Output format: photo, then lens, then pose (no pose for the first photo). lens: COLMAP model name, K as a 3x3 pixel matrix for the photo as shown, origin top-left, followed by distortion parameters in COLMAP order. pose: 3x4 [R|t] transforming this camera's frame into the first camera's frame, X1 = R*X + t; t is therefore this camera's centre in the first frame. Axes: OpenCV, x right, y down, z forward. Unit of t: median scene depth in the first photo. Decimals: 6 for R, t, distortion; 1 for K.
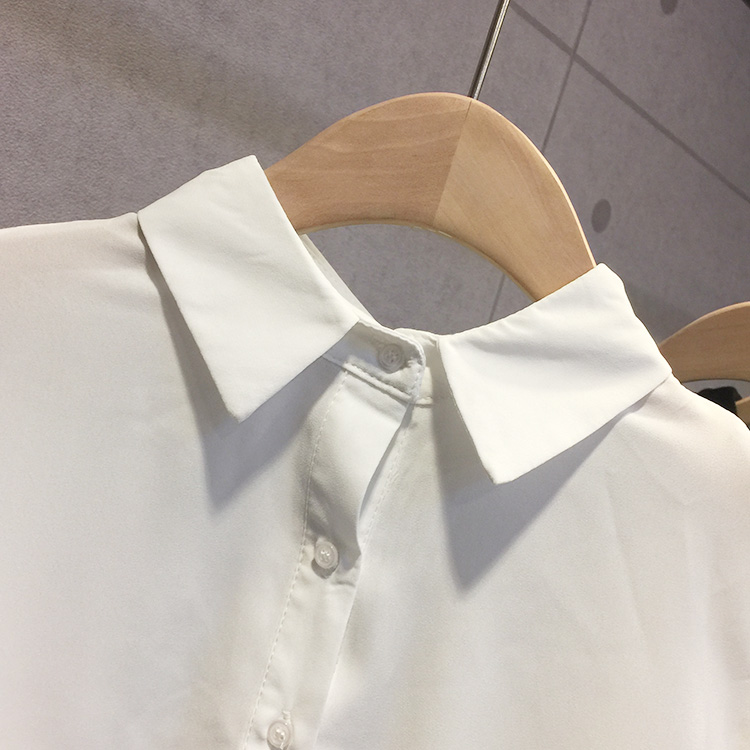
lens RADIAL K [[955.1, 0, 368.1], [0, 955.1, 355.6], [0, 0, 1]] dist [0.078065, 0.000000]
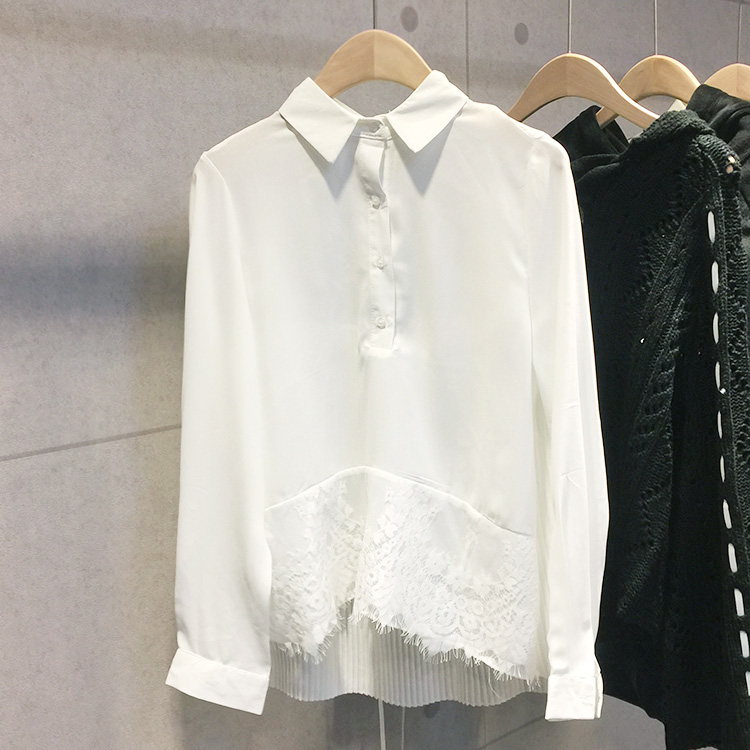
lens RADIAL K [[955.1, 0, 363.8], [0, 955.1, 356.9], [0, 0, 1]] dist [0.078065, 0.000000]
pose [[0.937470, -0.307082, -0.163863, 0.255546], [0.323630, 0.942302, 0.085617, 0.395317], [0.128117, -0.133294, 0.982761, -1.956153]]
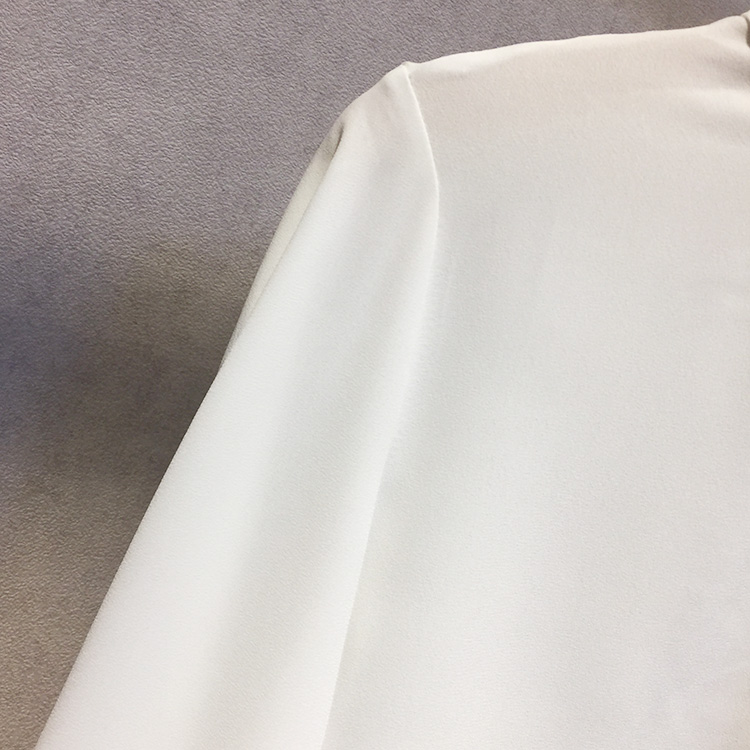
lens RADIAL K [[955.1, 0, 376.8], [0, 955.1, 376.0], [0, 0, 1]] dist [0.078065, 0.000000]
pose [[0.981557, 0.064827, -0.179842, -0.372635], [-0.060207, 0.997703, 0.031038, 0.123833], [0.181441, -0.019638, 0.983206, 0.218819]]
